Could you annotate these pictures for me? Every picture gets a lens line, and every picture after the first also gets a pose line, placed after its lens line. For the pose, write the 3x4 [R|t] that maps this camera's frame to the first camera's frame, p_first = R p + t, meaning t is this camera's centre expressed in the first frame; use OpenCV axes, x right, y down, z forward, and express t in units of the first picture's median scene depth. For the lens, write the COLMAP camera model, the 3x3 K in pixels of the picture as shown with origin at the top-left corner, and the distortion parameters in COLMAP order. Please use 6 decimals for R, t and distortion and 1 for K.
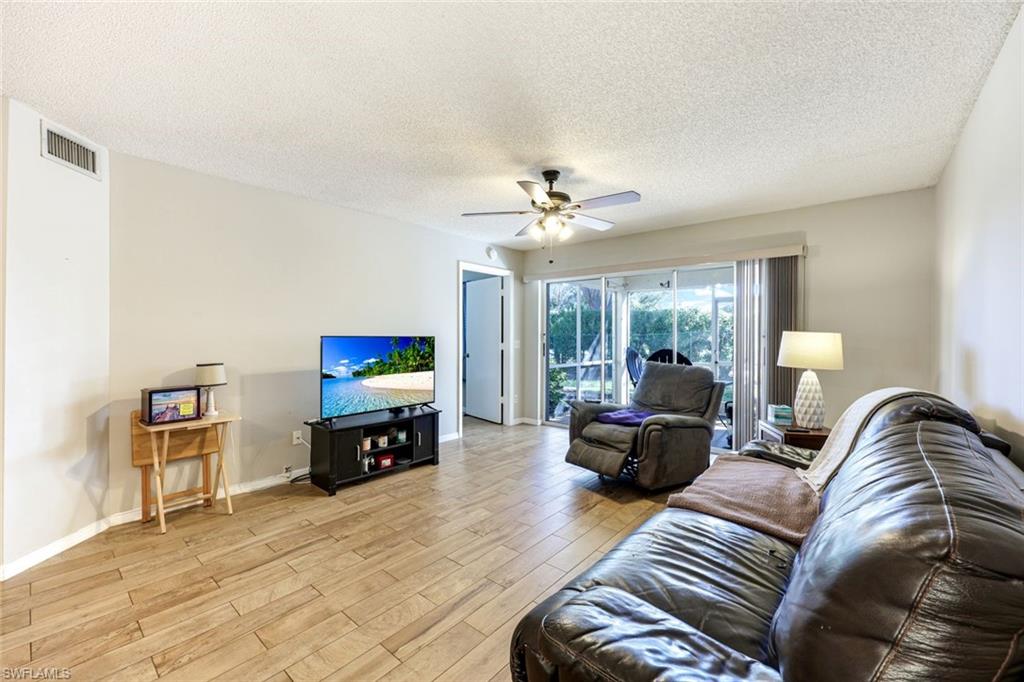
lens RADIAL K [[417.8, 0, 509.7], [0, 417.8, 337.1], [0, 0, 1]] dist [-0.001420, -0.000137]
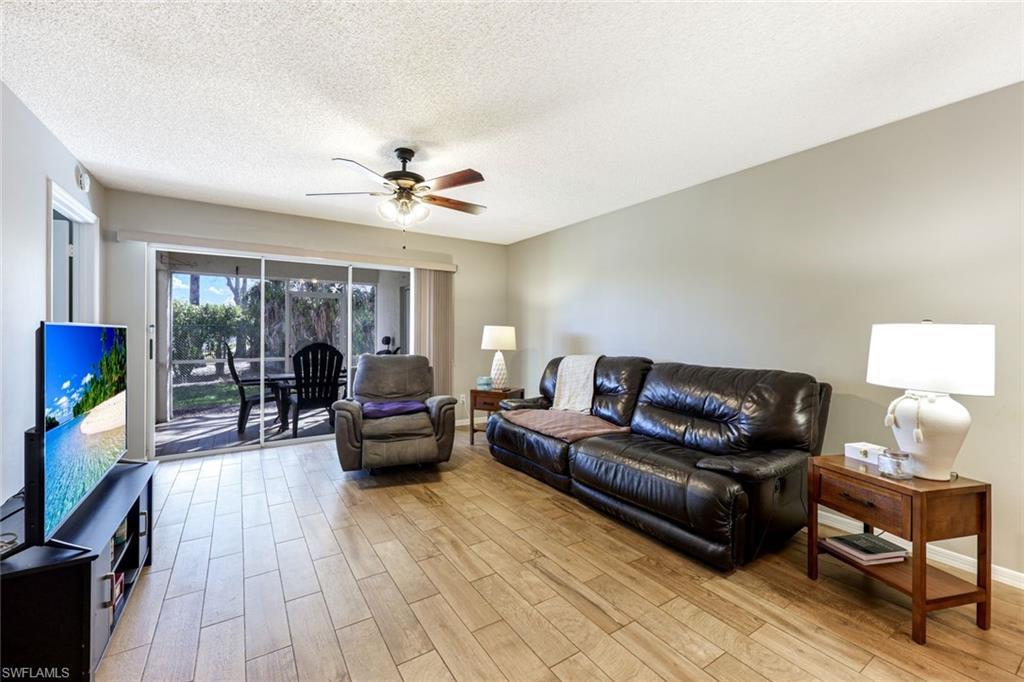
lens RADIAL K [[417.8, 0, 505.2], [0, 417.8, 335.8], [0, 0, 1]] dist [-0.001420, -0.000137]
pose [[0.294678, -0.011134, 0.955532, -0.562698], [0.003211, 0.999938, 0.010661, 0.004979], [-0.955591, -0.000074, 0.294696, 0.400153]]
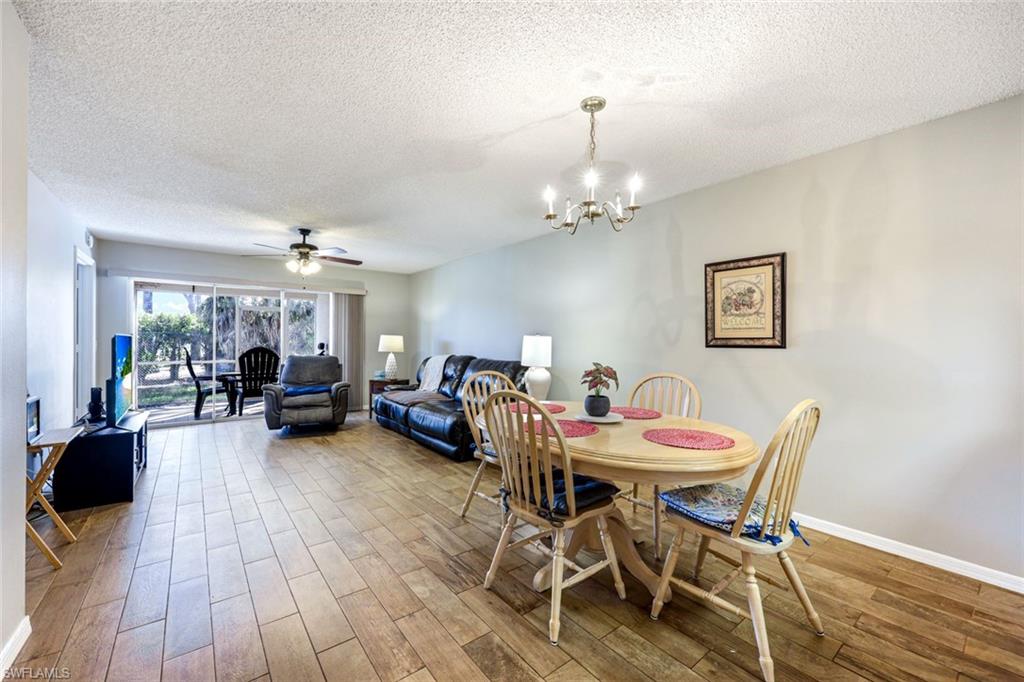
lens RADIAL K [[417.8, 0, 515.1], [0, 417.8, 340.7], [0, 0, 1]] dist [-0.001420, -0.000137]
pose [[0.206100, -0.005756, 0.978514, -0.967111], [0.001898, 0.999983, 0.005482, 0.004624], [-0.978529, 0.000727, 0.206107, -0.056360]]
